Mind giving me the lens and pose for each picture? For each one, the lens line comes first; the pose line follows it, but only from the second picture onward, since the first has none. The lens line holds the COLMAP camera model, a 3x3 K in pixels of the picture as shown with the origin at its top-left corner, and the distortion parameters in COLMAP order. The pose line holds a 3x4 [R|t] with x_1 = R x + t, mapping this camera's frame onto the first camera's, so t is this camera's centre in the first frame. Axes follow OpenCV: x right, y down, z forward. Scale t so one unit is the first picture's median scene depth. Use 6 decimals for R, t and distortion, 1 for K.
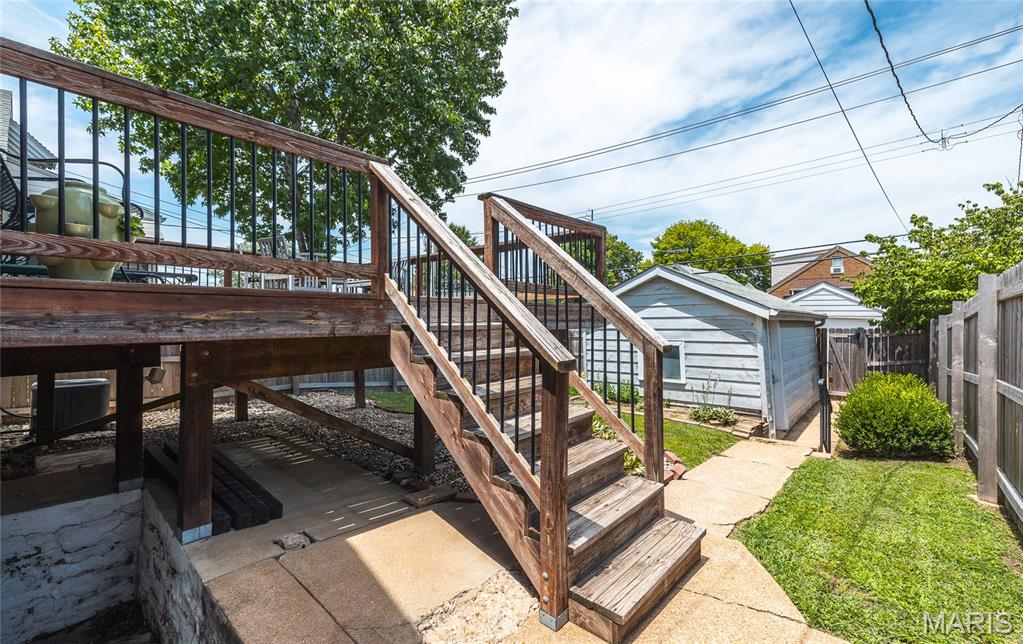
lens RADIAL K [[428.3, 0, 511.2], [0, 428.3, 319.1], [0, 0, 1]] dist [-0.001312, 0.000625]
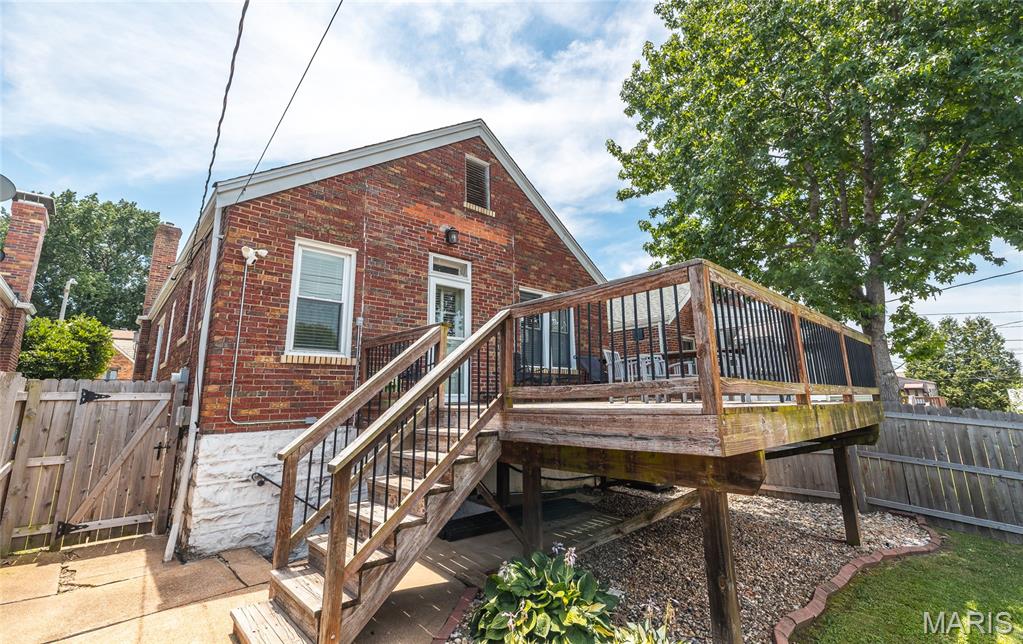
lens RADIAL K [[428.3, 0, 511.1], [0, 428.3, 319.6], [0, 0, 1]] dist [-0.001312, 0.000625]
pose [[-0.126197, -0.201395, -0.971347, 1.283654], [0.011016, 0.978830, -0.204378, -0.053185], [0.991944, -0.036492, -0.121307, 1.496246]]
